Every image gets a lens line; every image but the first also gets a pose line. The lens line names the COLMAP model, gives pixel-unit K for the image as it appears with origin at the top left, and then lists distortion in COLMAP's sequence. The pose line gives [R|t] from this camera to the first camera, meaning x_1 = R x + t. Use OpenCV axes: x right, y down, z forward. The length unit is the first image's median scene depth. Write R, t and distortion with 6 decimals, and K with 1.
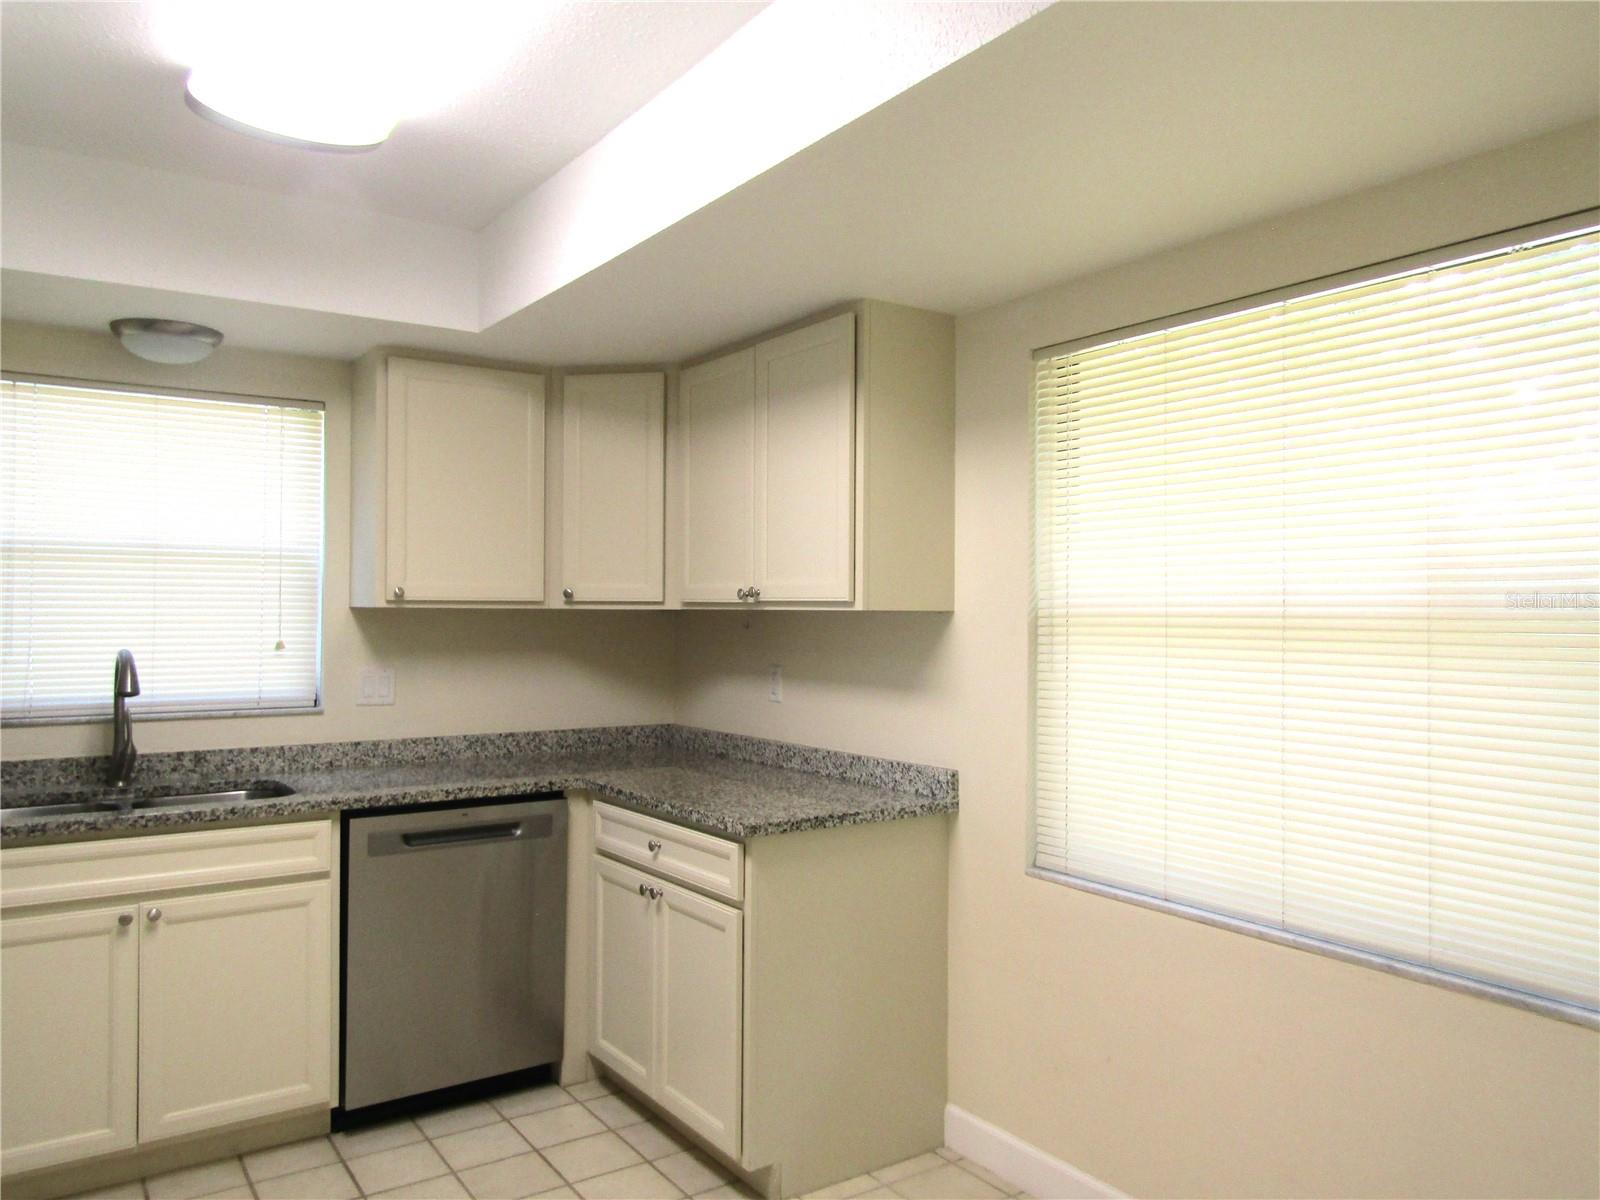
lens RADIAL K [[1144.4, 0, 778.1], [0, 1144.4, 601.7], [0, 0, 1]] dist [-0.010999, 0.001973]
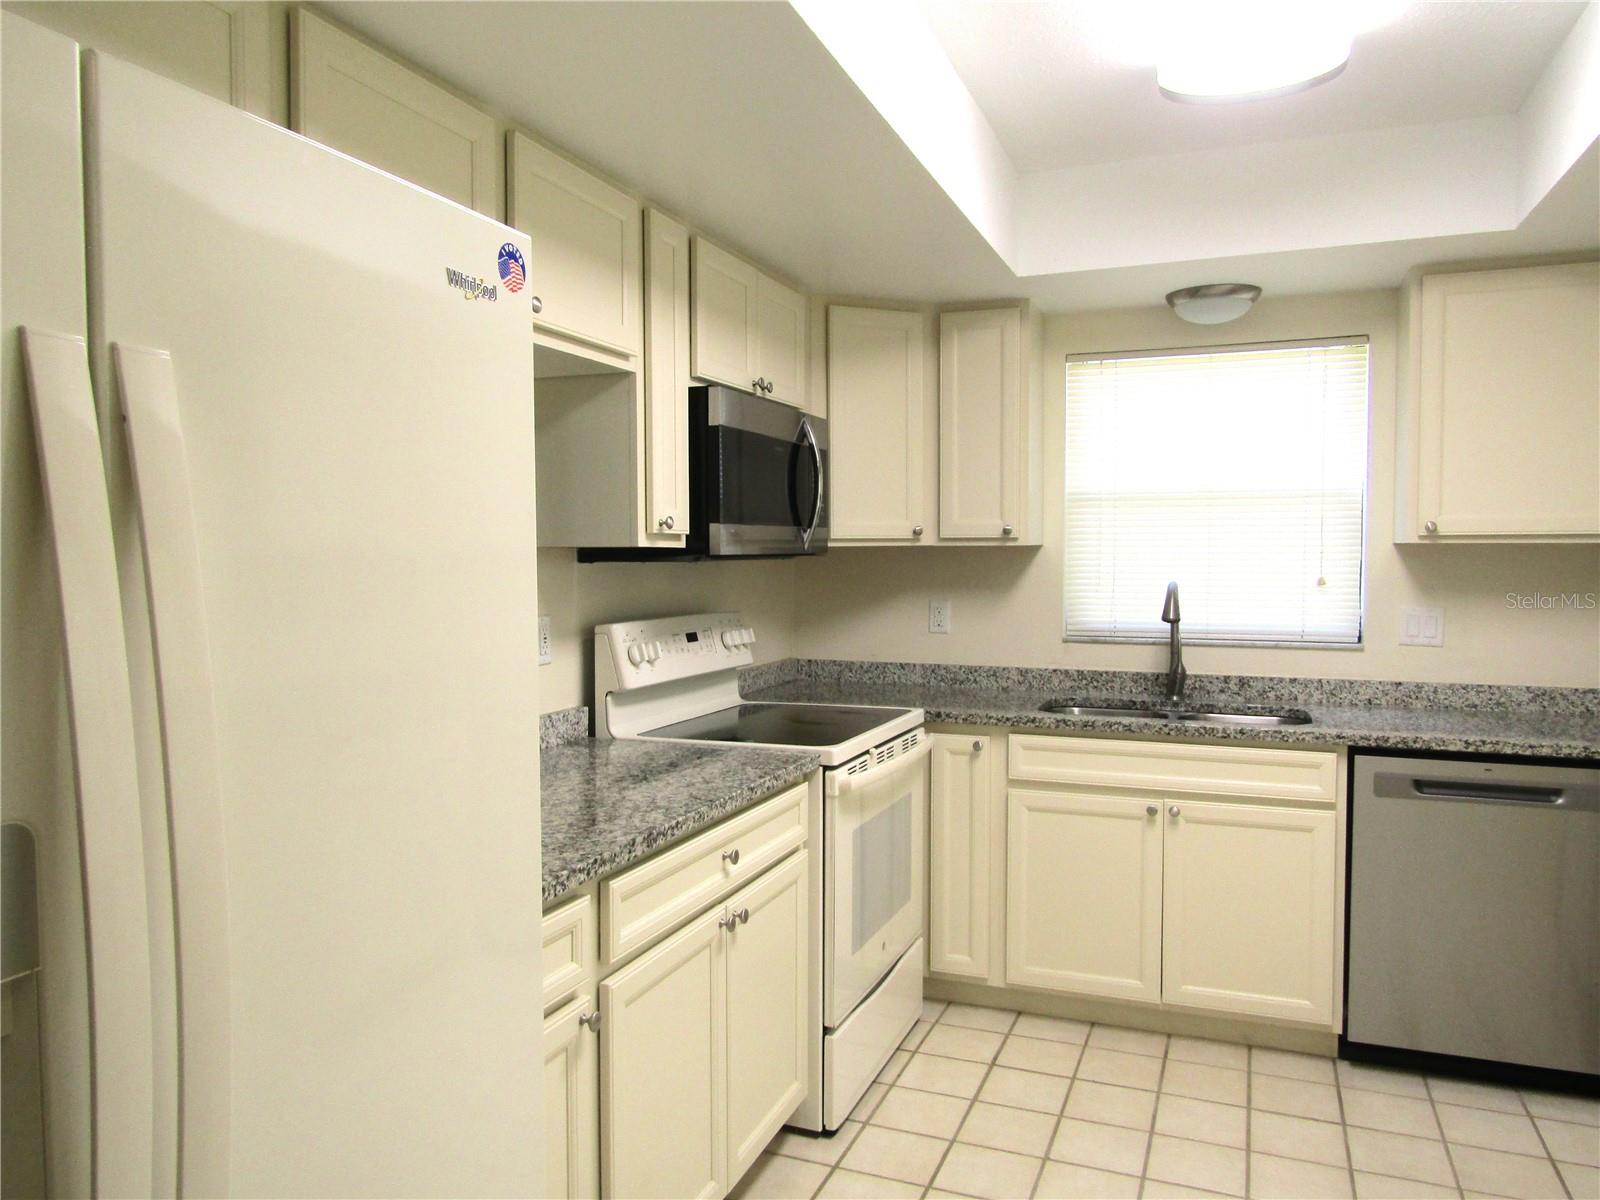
lens RADIAL K [[1144.4, 0, 778.1], [0, 1144.4, 601.7], [0, 0, 1]] dist [-0.010999, 0.001973]
pose [[0.545880, 0.033212, -0.837205, 0.172308], [0.012038, 0.998800, 0.047472, 0.002370], [0.837777, -0.035992, 0.544825, 0.035909]]
